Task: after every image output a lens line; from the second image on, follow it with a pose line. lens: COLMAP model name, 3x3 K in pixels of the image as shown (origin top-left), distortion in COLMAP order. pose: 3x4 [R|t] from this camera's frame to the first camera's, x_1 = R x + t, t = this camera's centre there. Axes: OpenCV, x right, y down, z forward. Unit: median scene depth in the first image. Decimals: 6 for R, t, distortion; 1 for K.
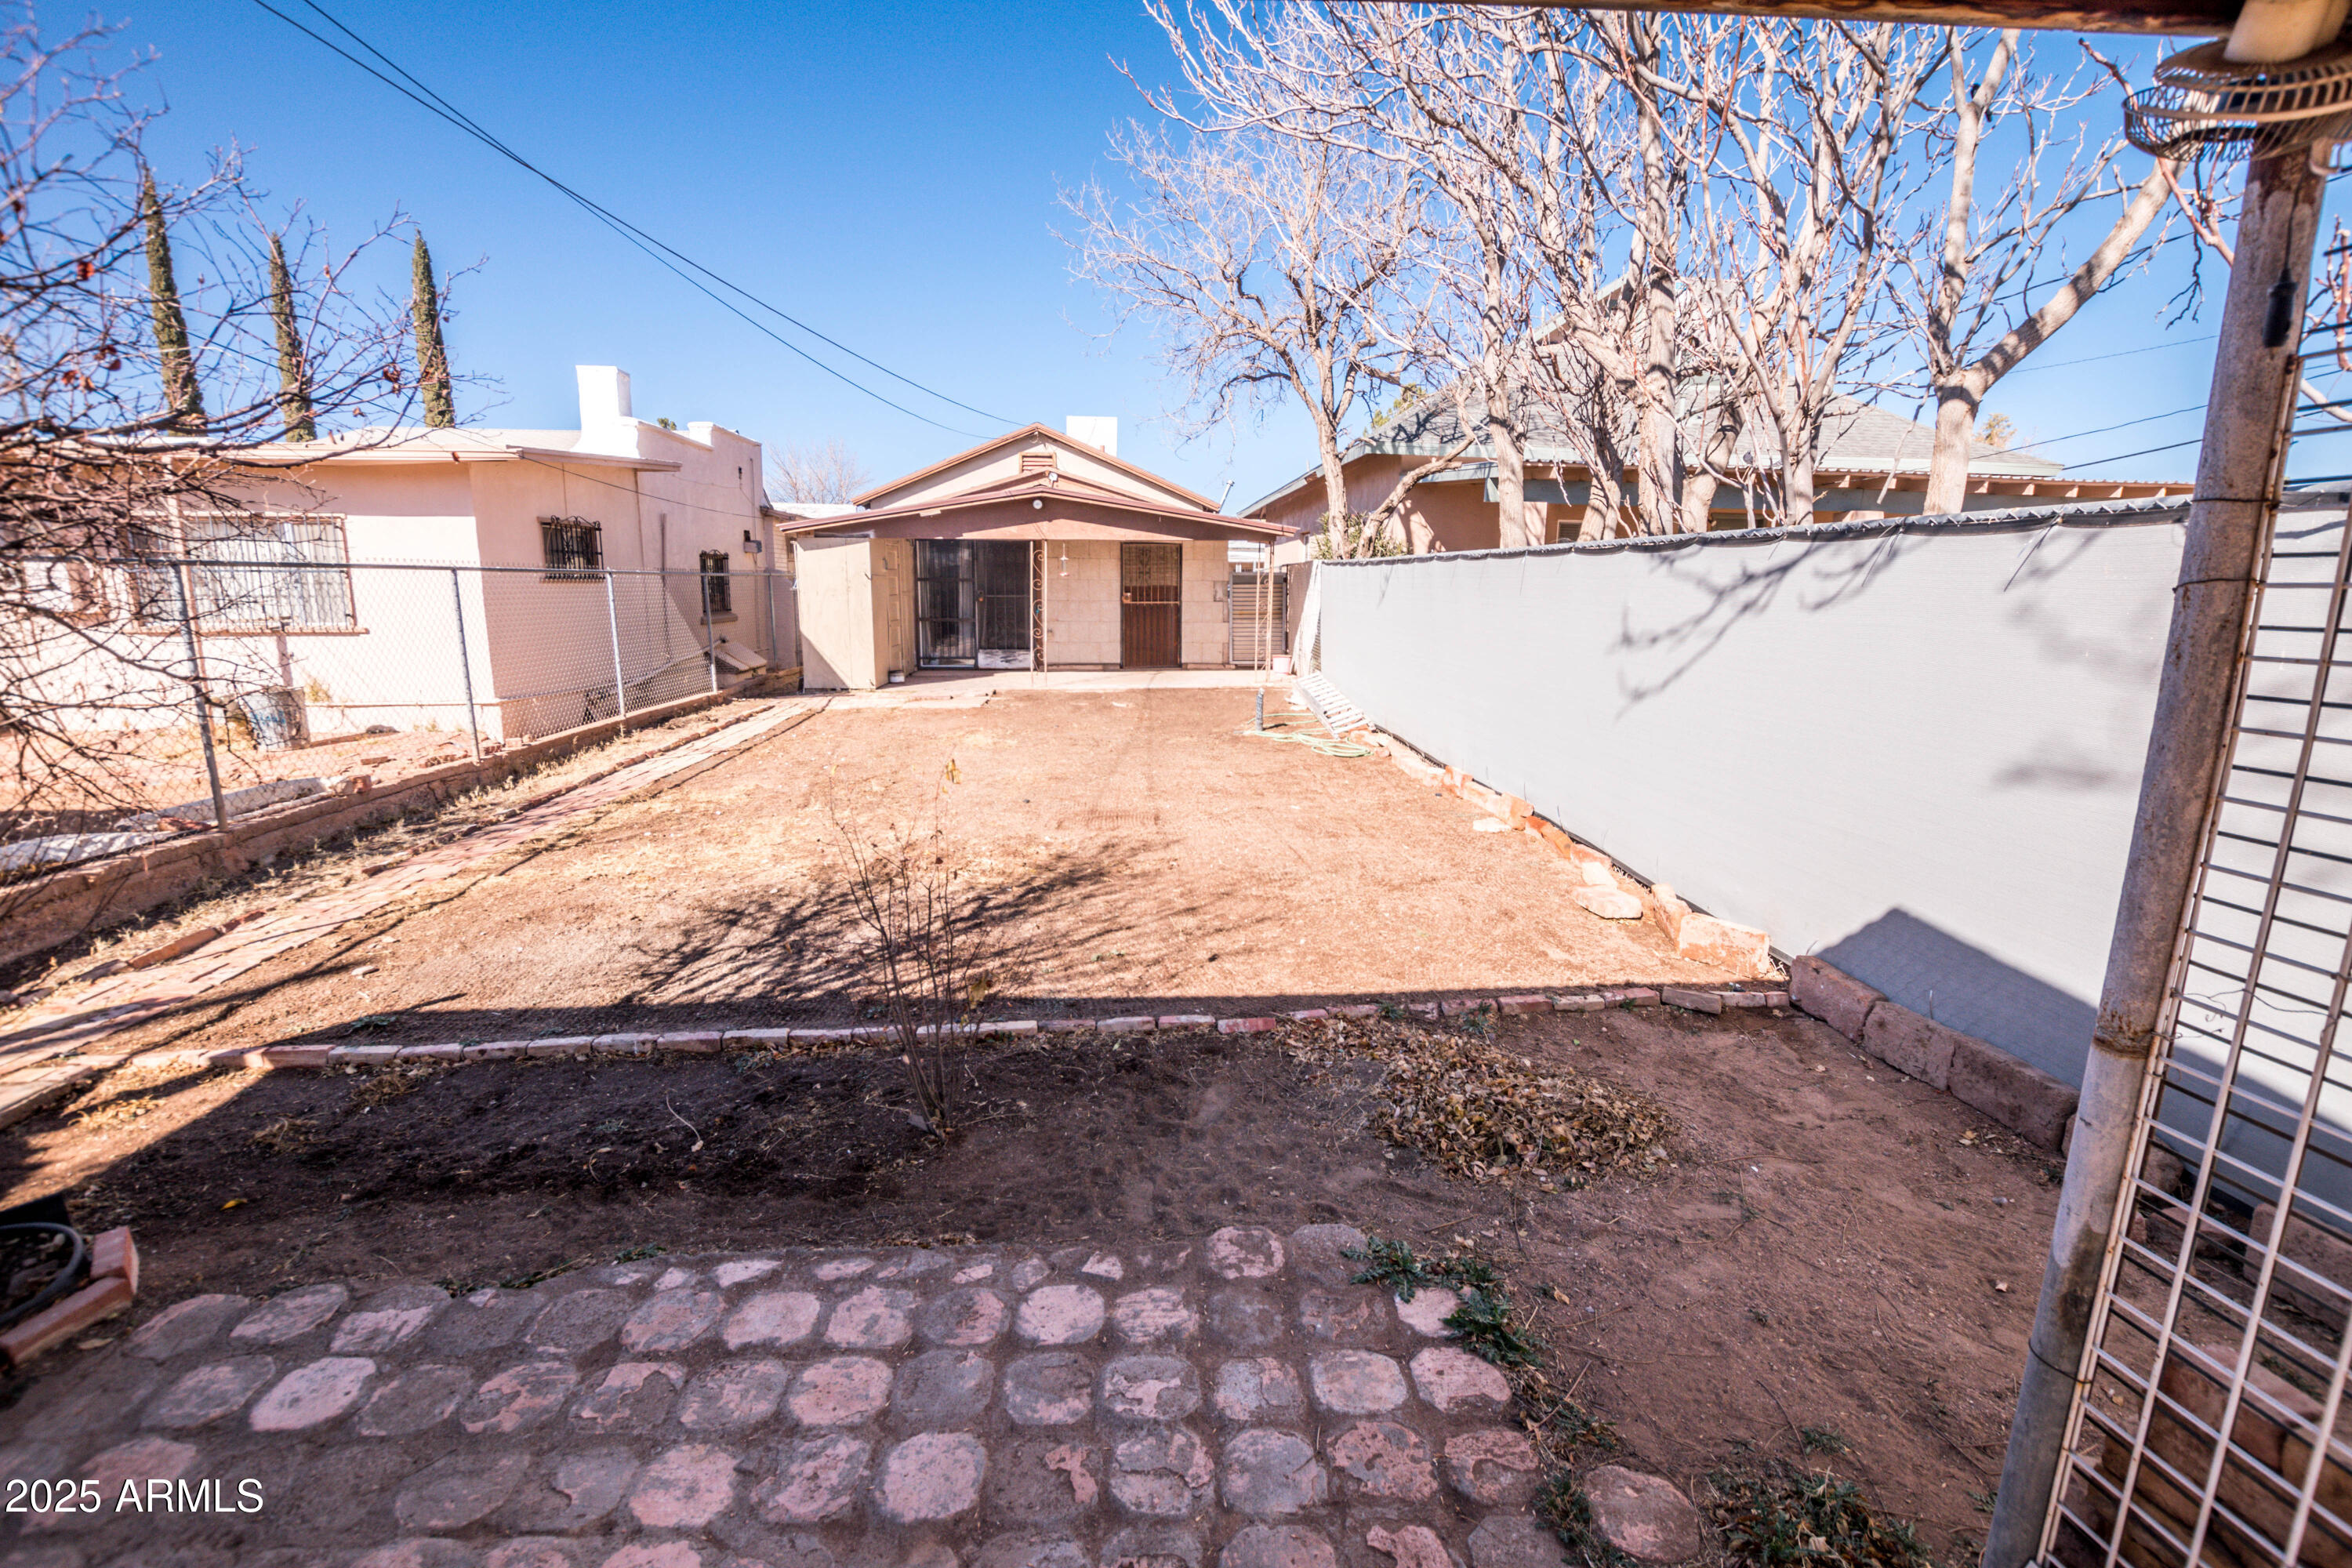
lens RADIAL K [[1040.8, 0, 1180.5], [0, 1040.8, 793.7], [0, 0, 1]] dist [-0.040428, 0.007586]
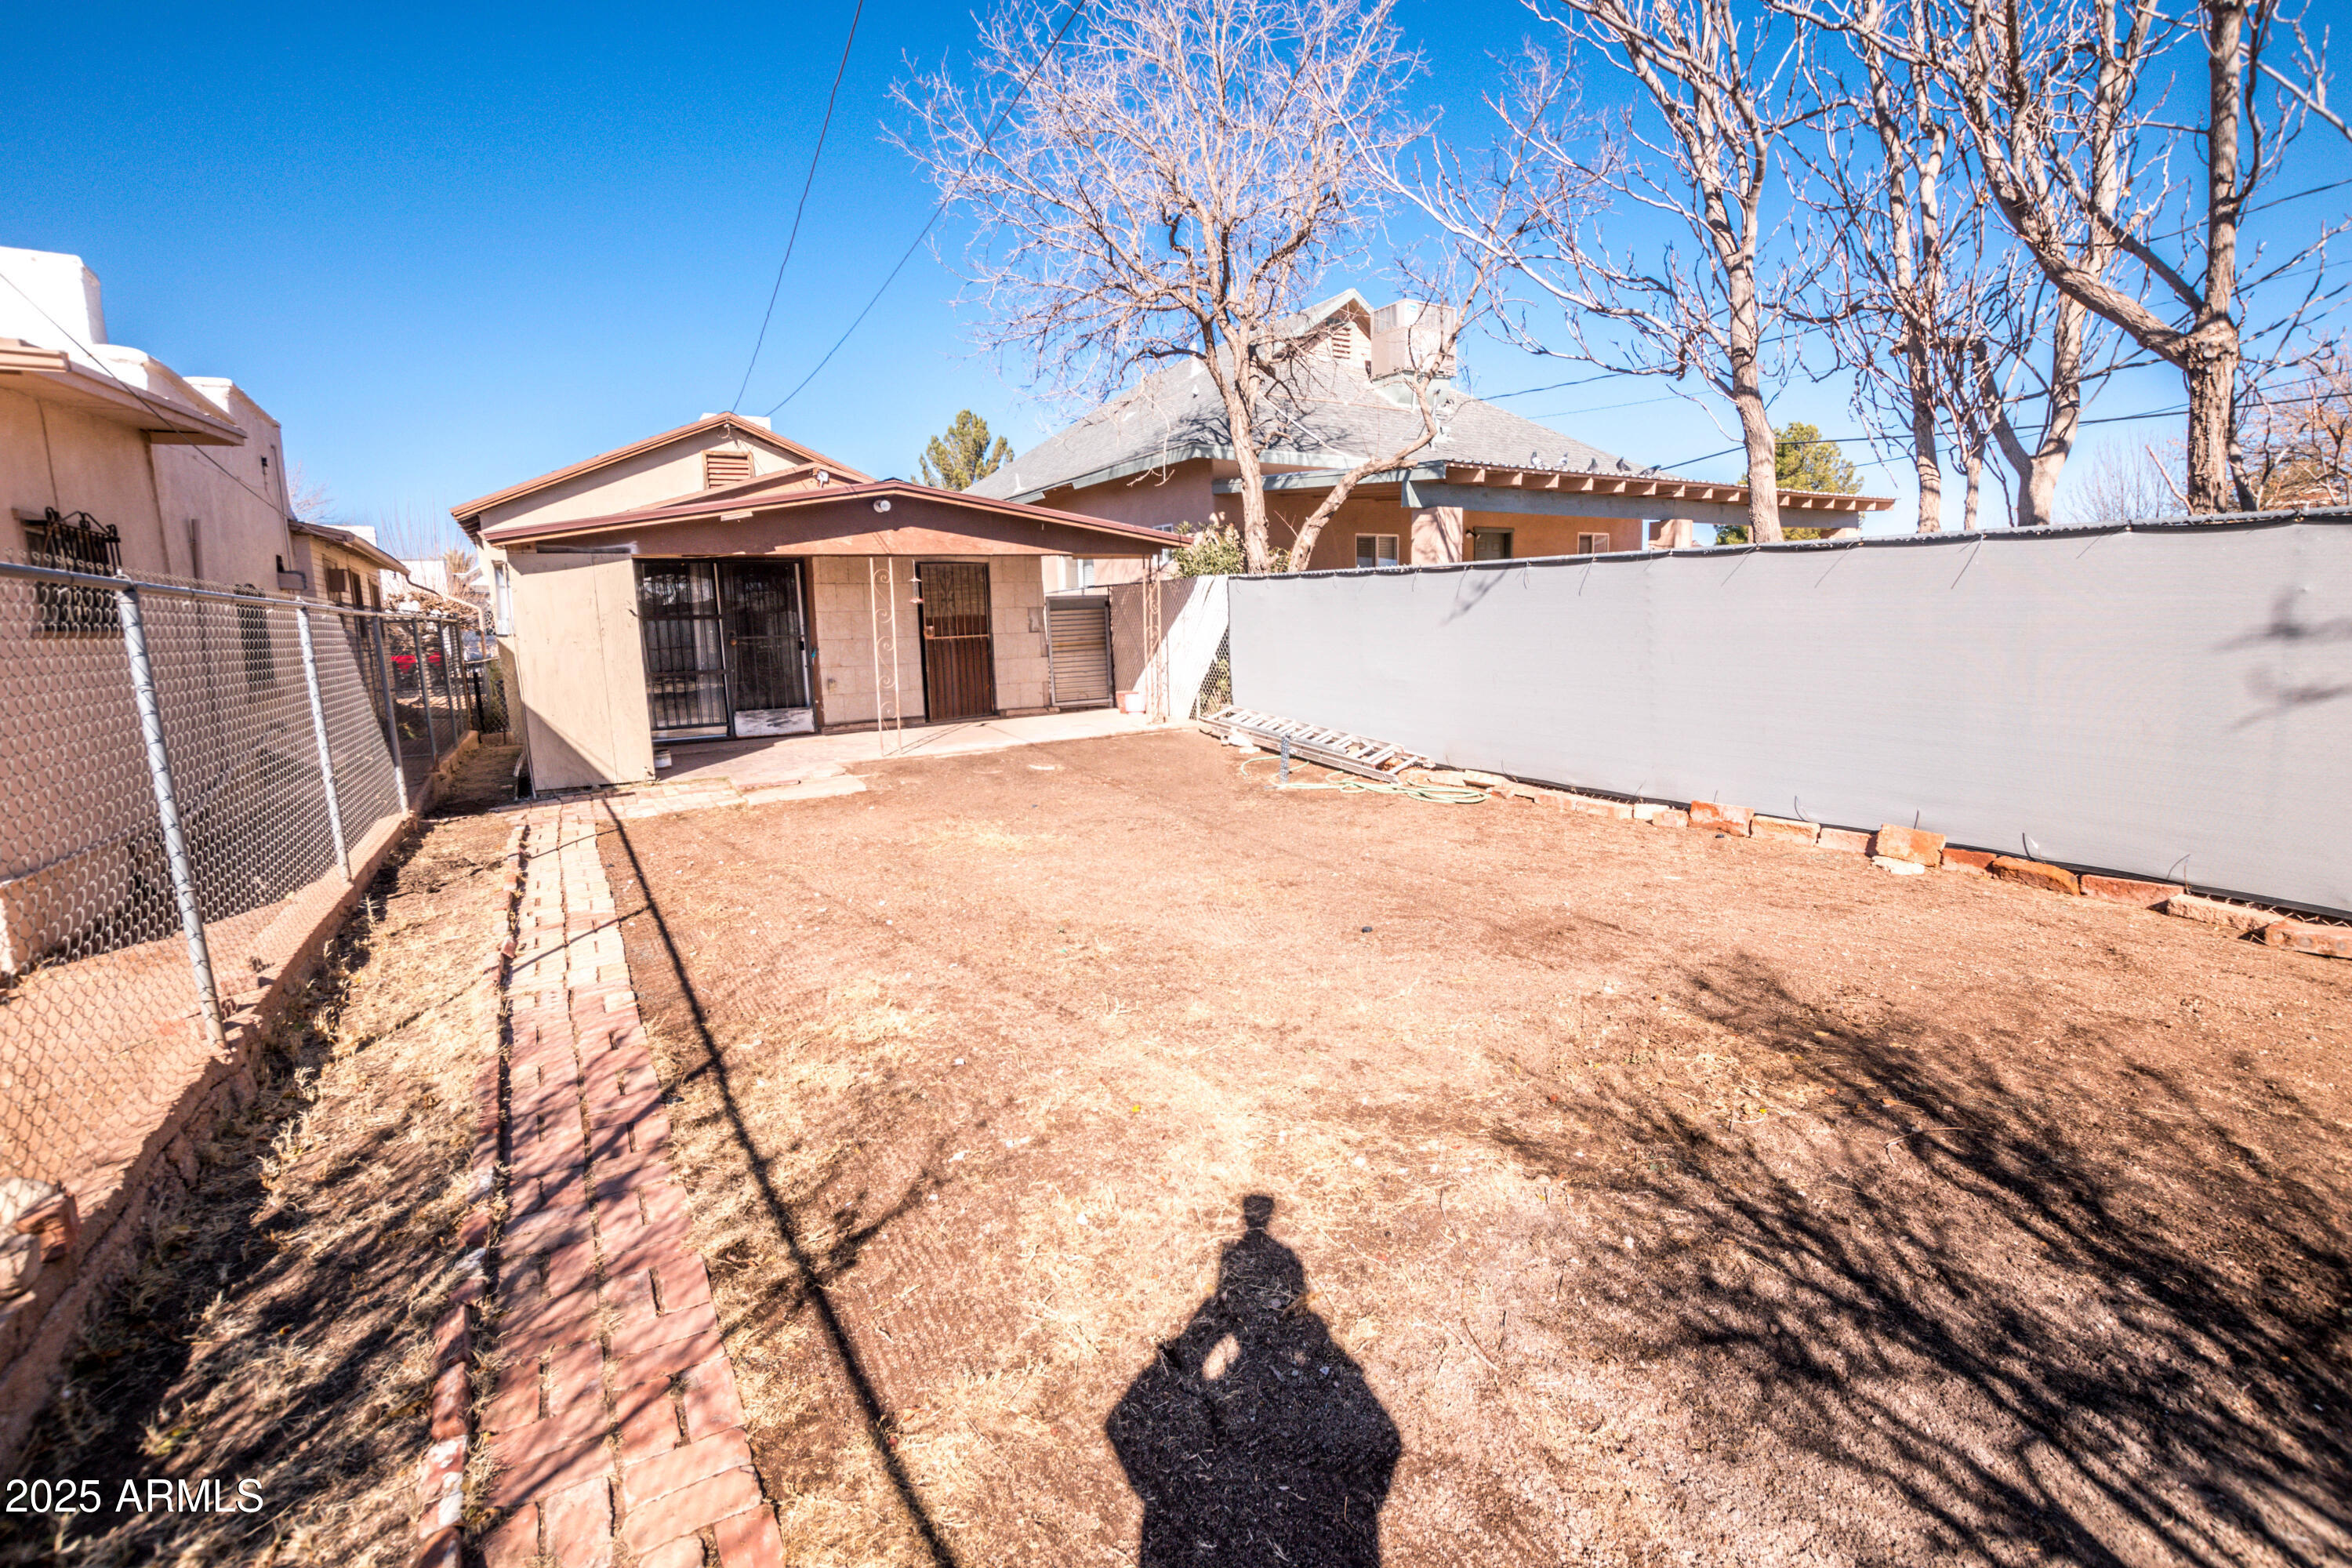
lens RADIAL K [[1040.8, 0, 1180.5], [0, 1040.8, 793.7], [0, 0, 1]] dist [-0.040428, 0.007586]
pose [[0.887291, -0.109971, 0.447907, -0.301279], [0.124370, 0.992232, -0.002758, -0.050698], [-0.444125, 0.058154, 0.894076, 0.270044]]
